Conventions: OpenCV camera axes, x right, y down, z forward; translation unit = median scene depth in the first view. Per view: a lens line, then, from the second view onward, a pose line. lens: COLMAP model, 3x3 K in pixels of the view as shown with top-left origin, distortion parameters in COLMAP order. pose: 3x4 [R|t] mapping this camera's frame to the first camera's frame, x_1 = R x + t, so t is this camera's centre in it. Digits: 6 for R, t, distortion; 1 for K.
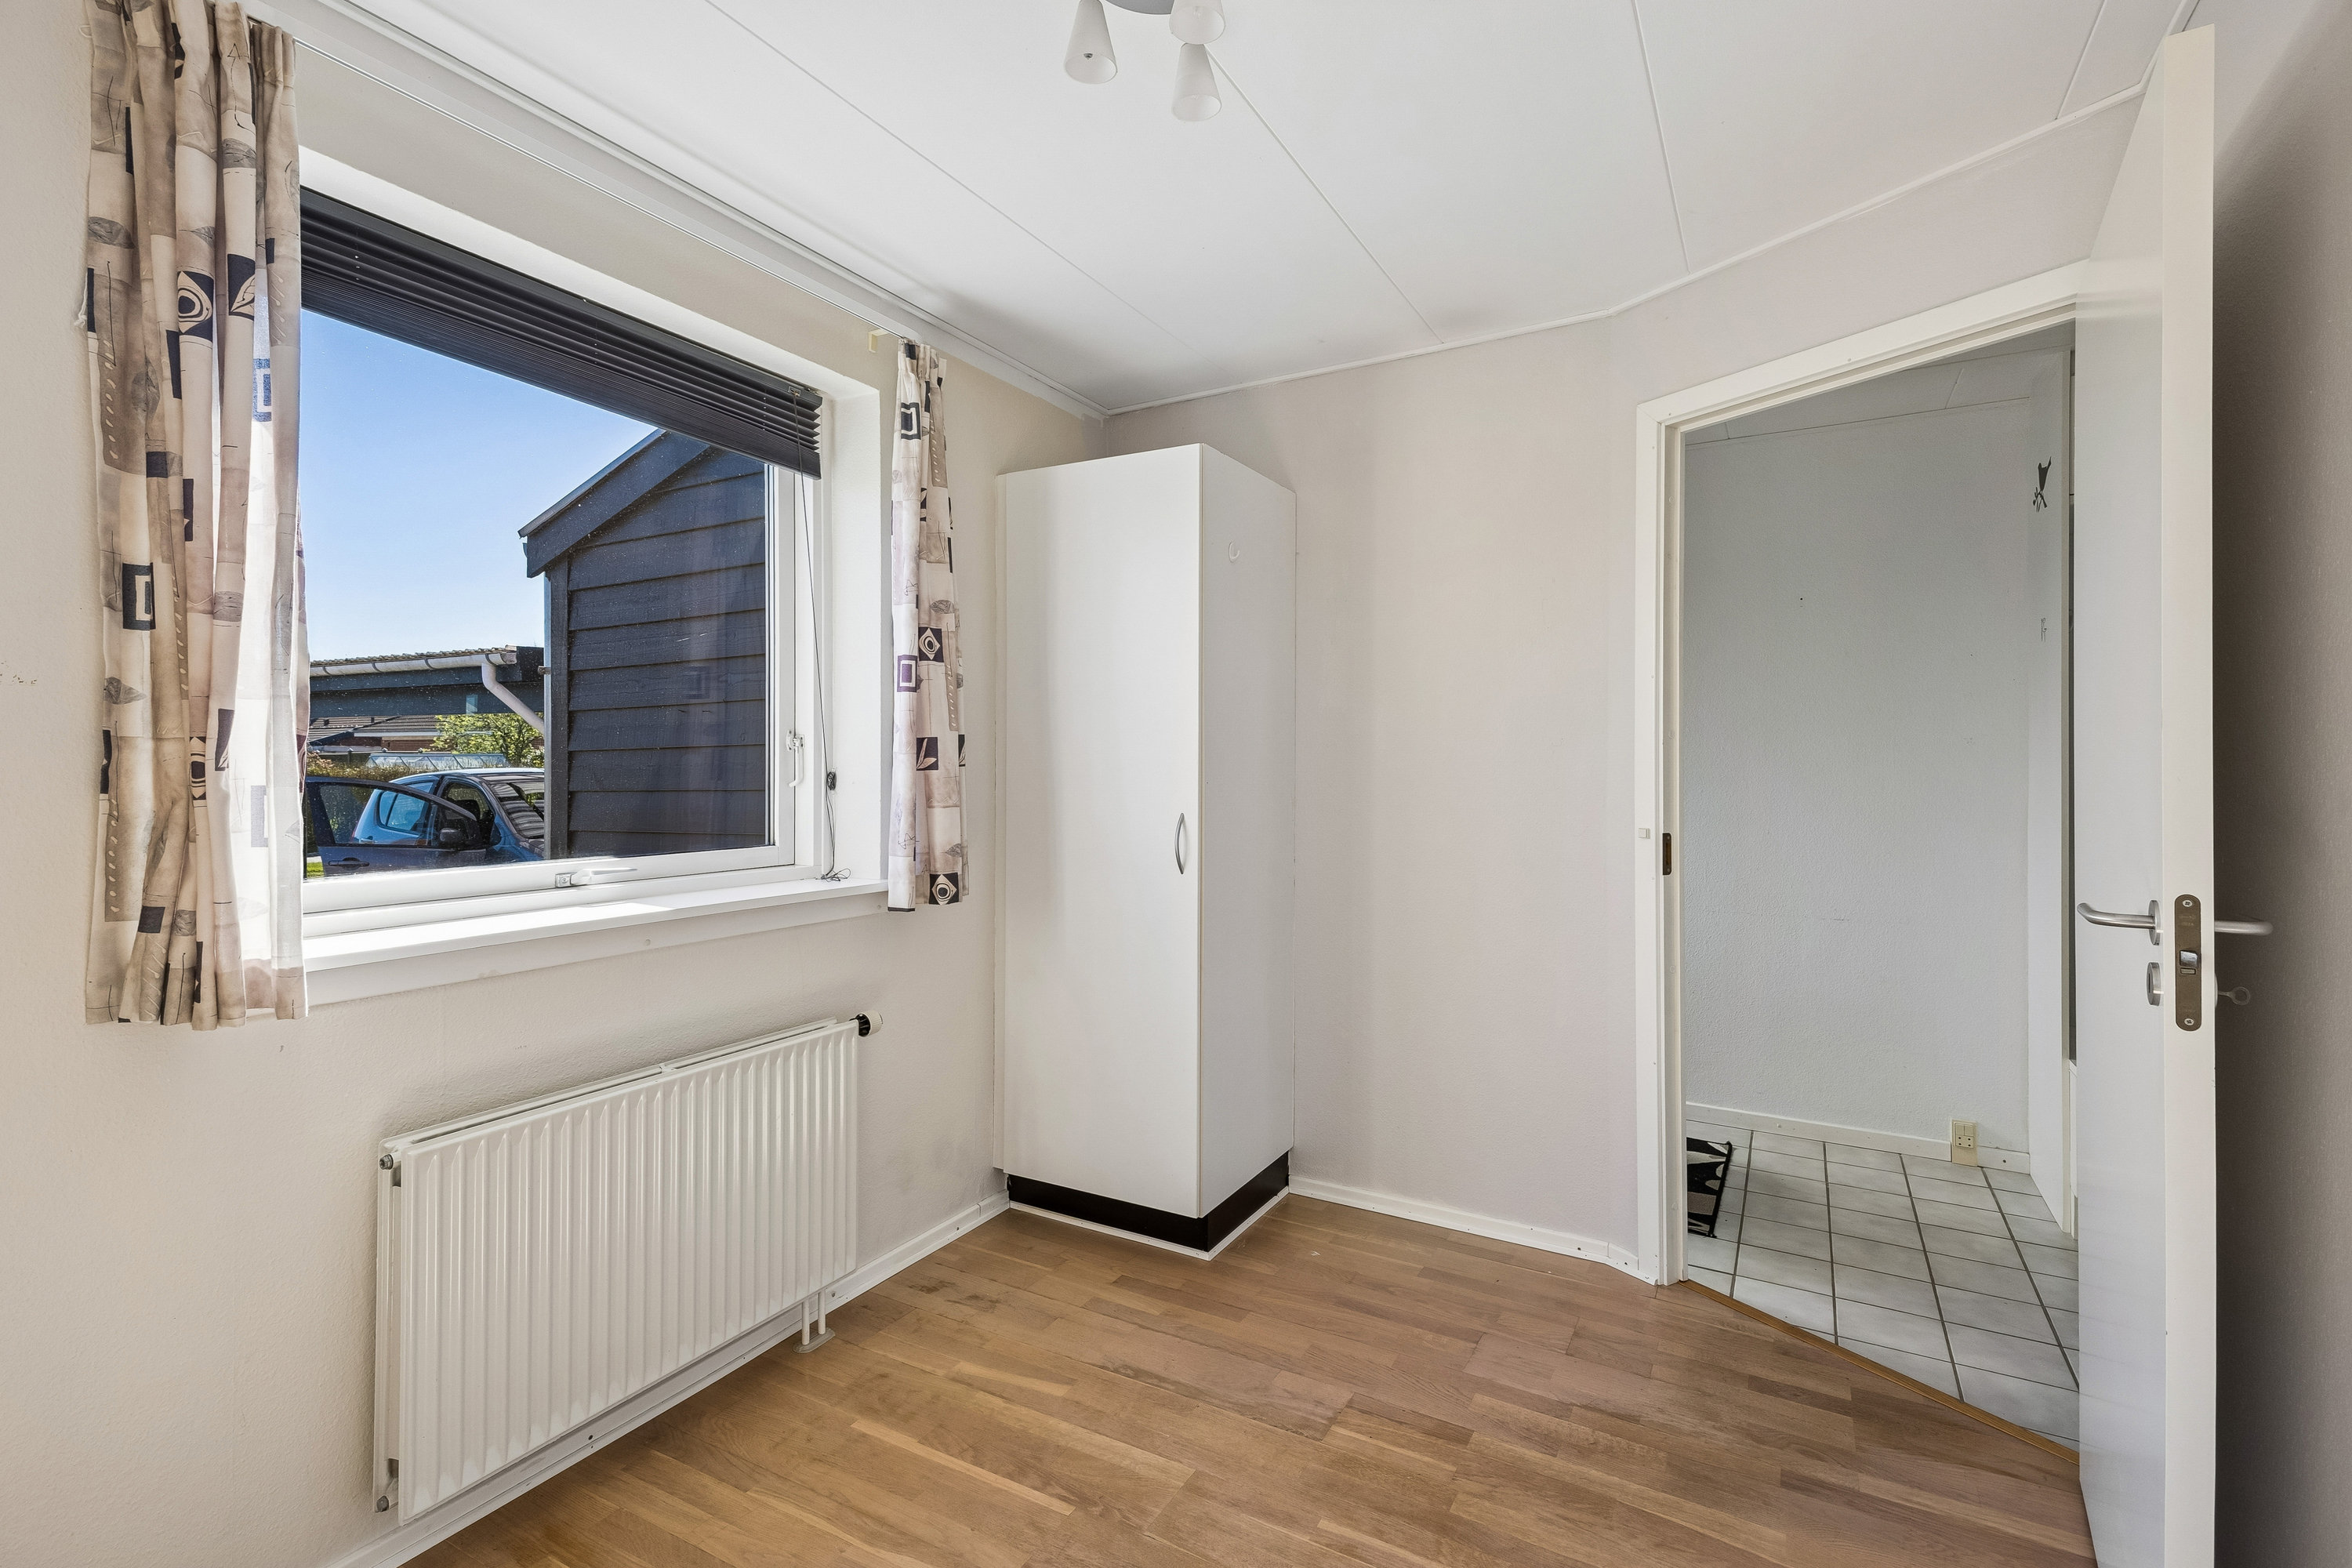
lens RADIAL K [[1055.5, 0, 1155.7], [0, 1055.5, 791.7], [0, 0, 1]] dist [0.005973, -0.000002]
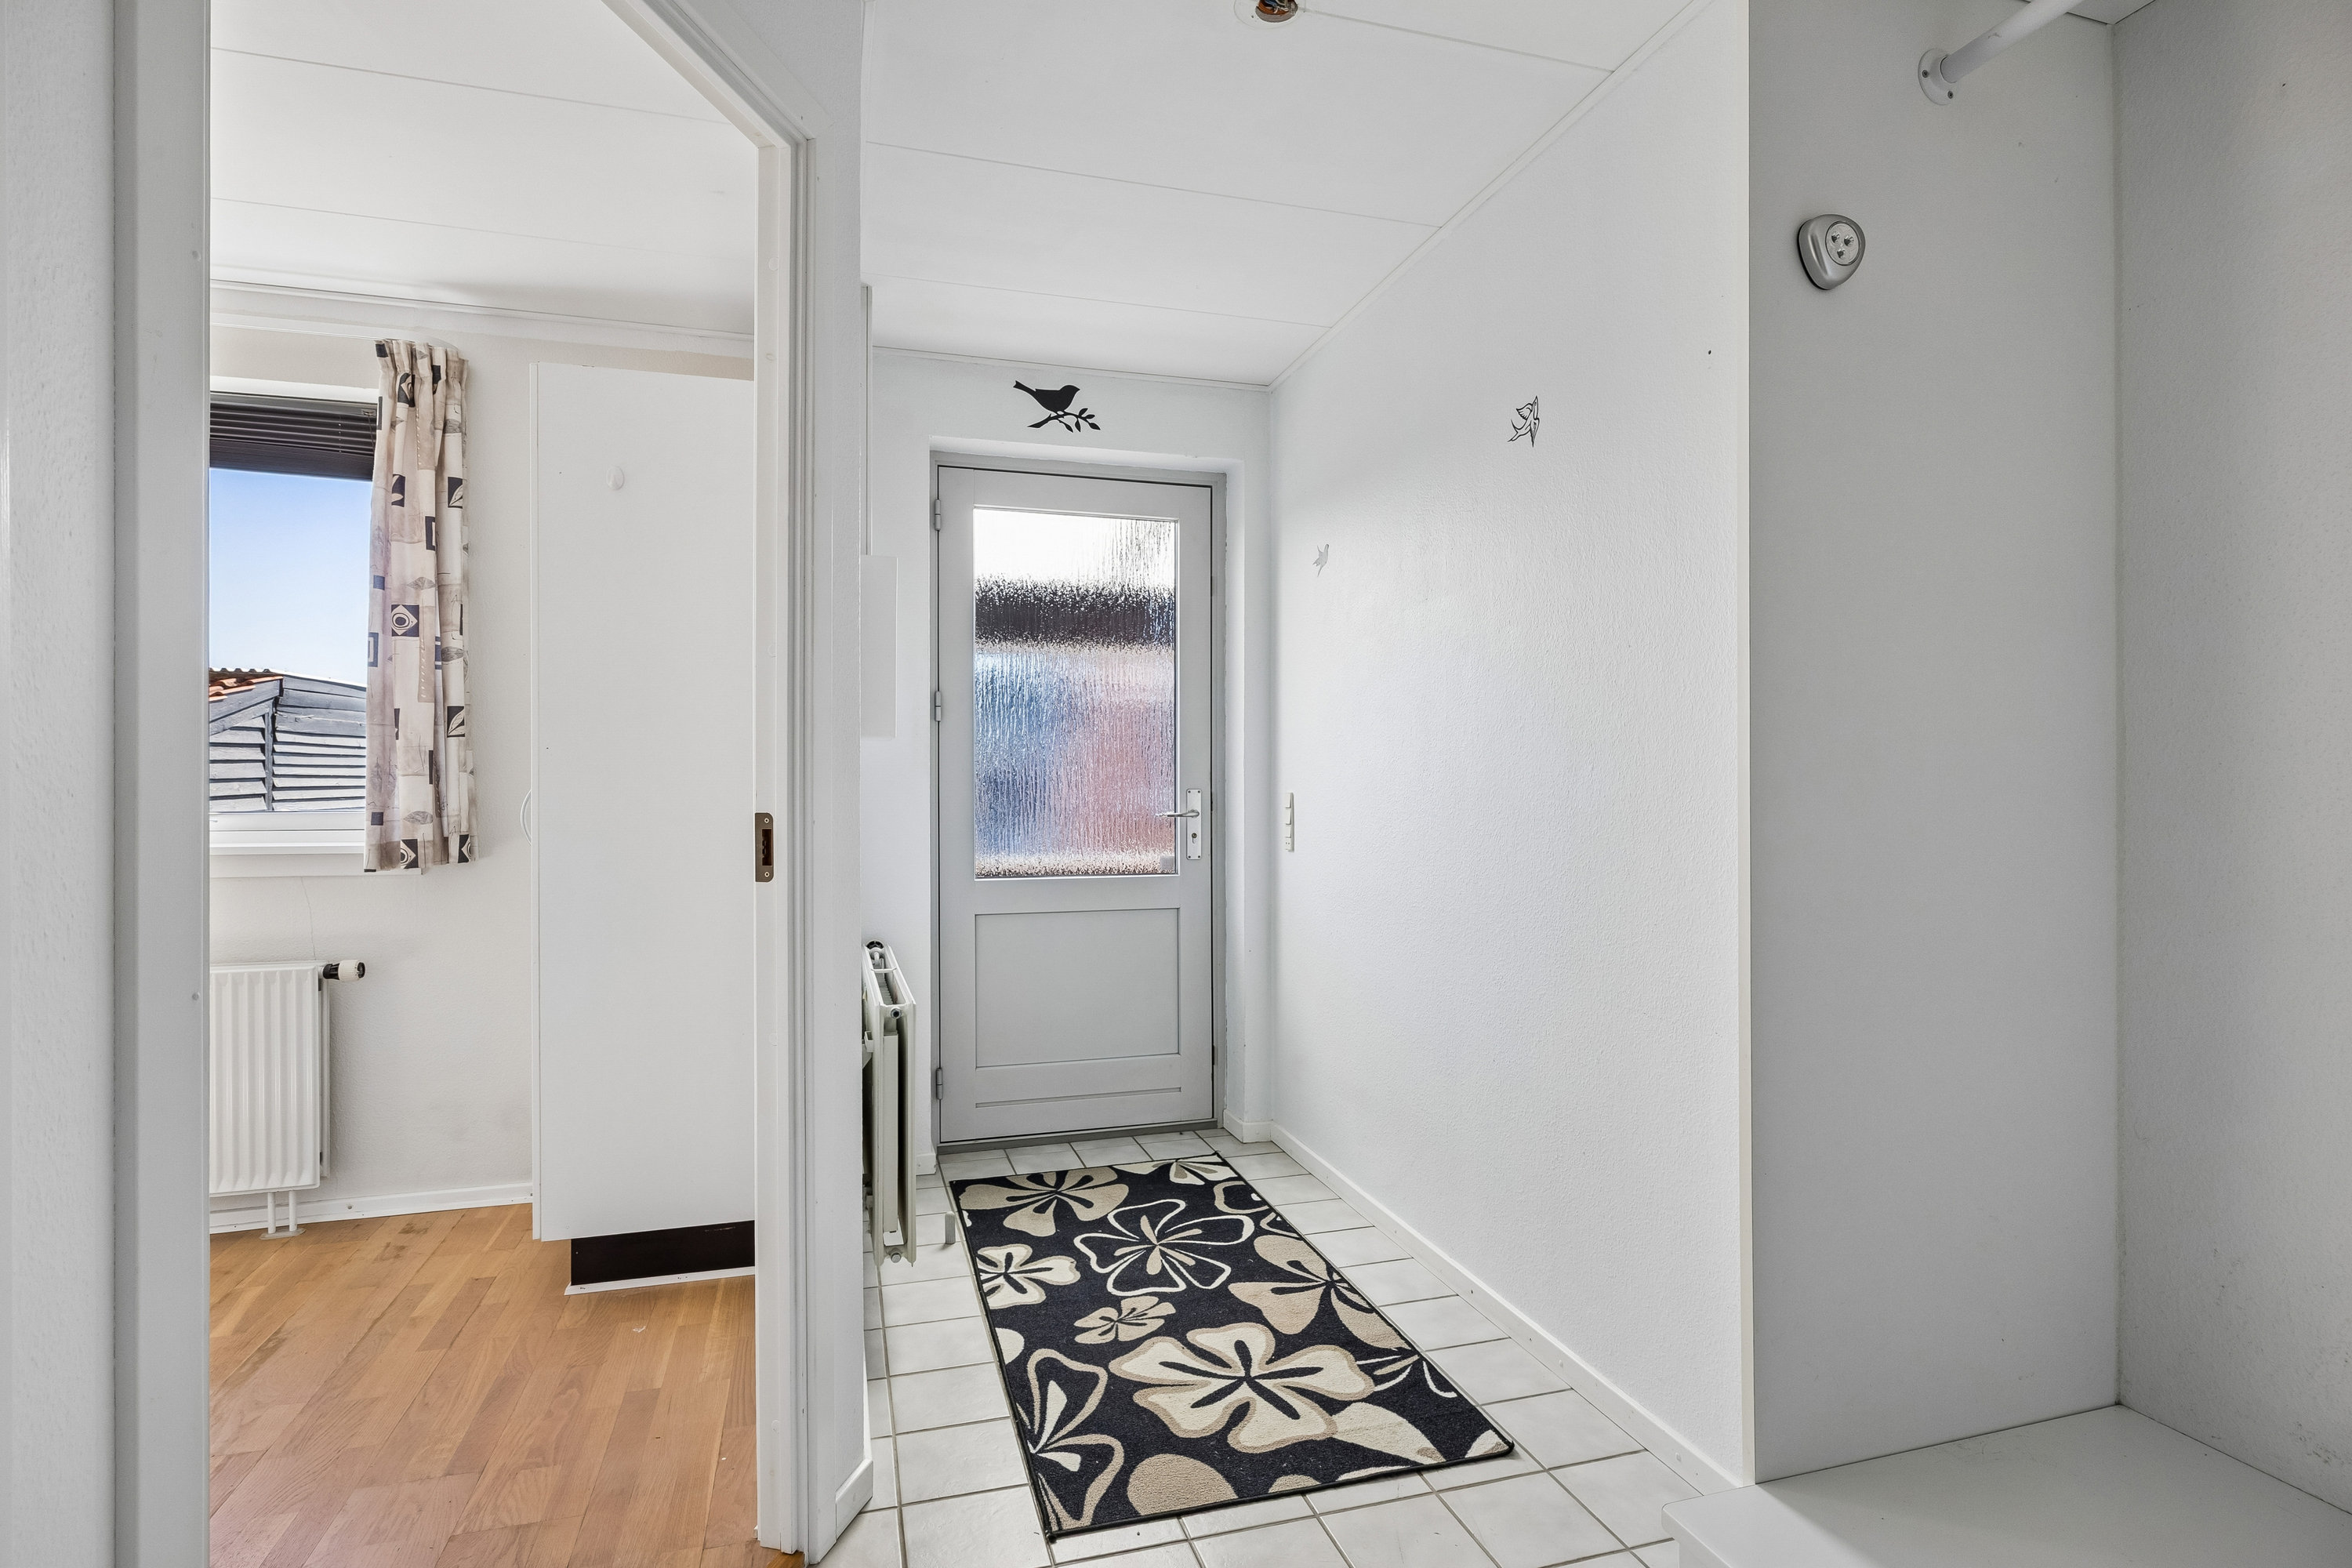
lens RADIAL K [[1159.4, 0, 1191.5], [0, 1159.4, 788.4], [0, 0, 1]] dist [-0.012098, 0.000247]
pose [[0.724884, 0.000772, -0.688871, 1.158758], [0.002524, 0.999990, 0.003776, 0.024954], [0.688867, -0.004476, 0.724874, 0.712488]]
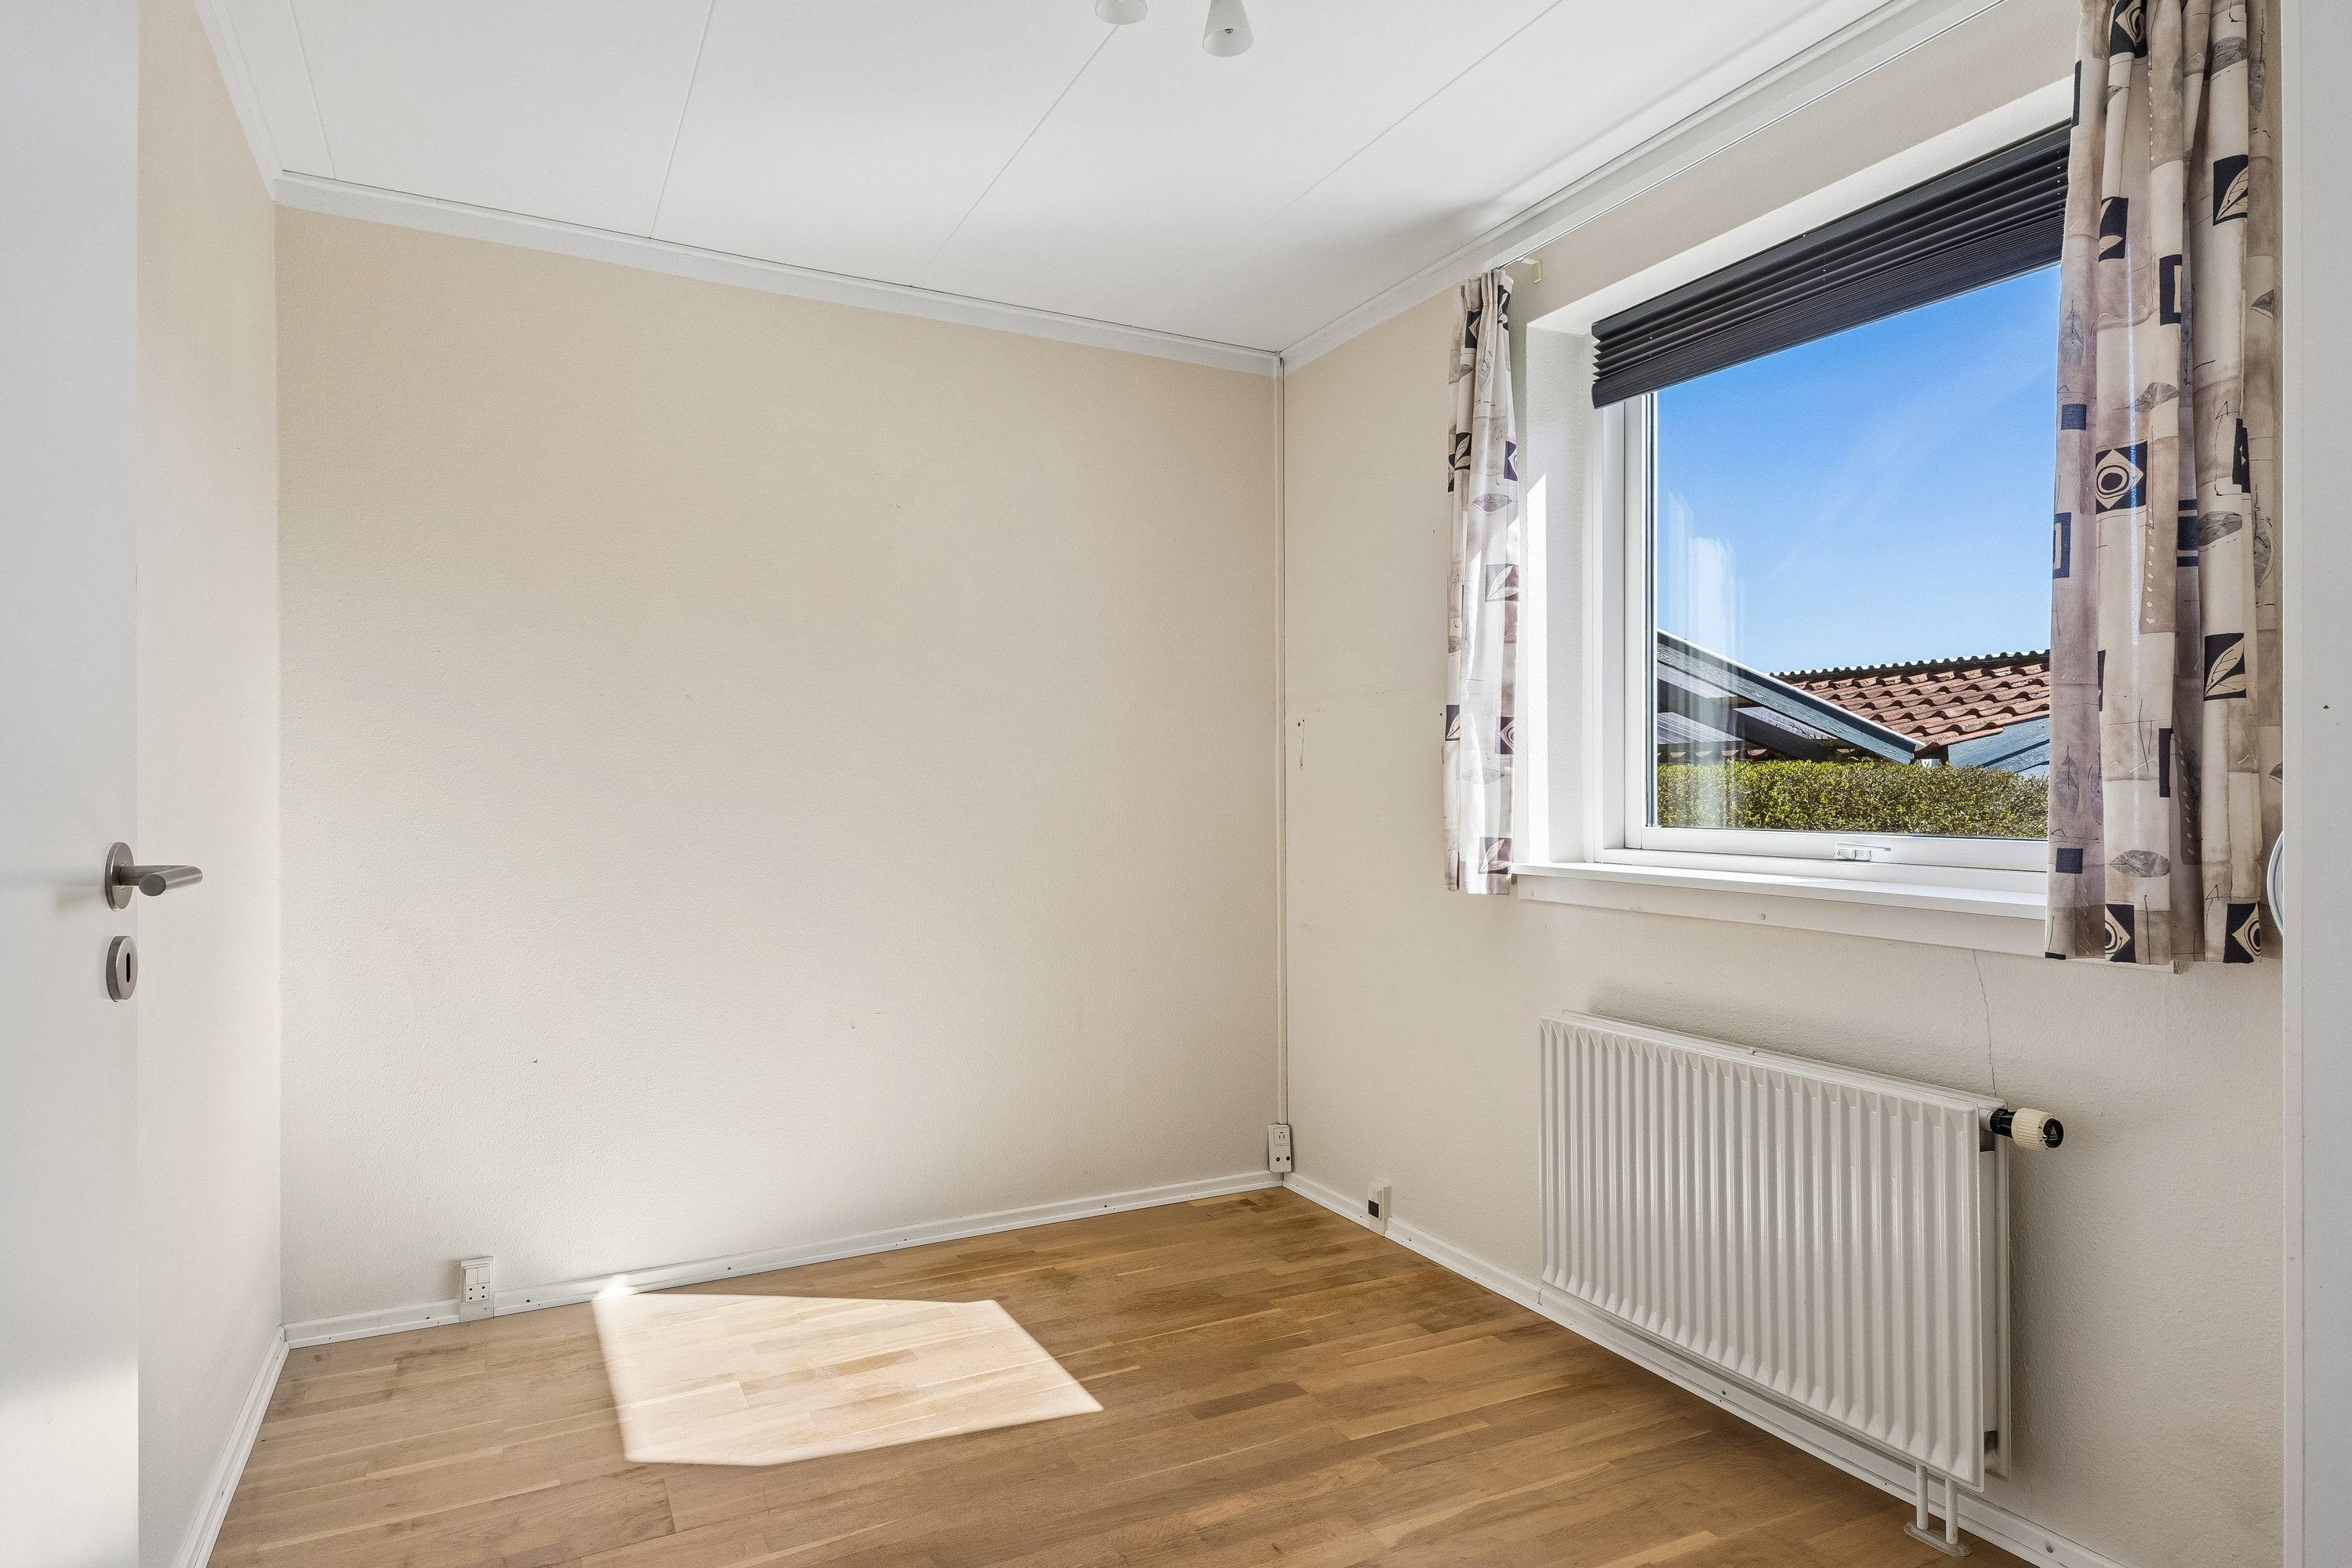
lens RADIAL K [[1333.8, 0, 1185.1], [0, 1333.8, 788.2], [0, 0, 1]] dist [0.020607, -0.004427]
pose [[-0.558818, 0.009000, -0.829241, 0.636308], [0.007550, 0.999955, 0.005765, 0.011161], [0.829256, -0.003039, -0.558861, 0.996231]]
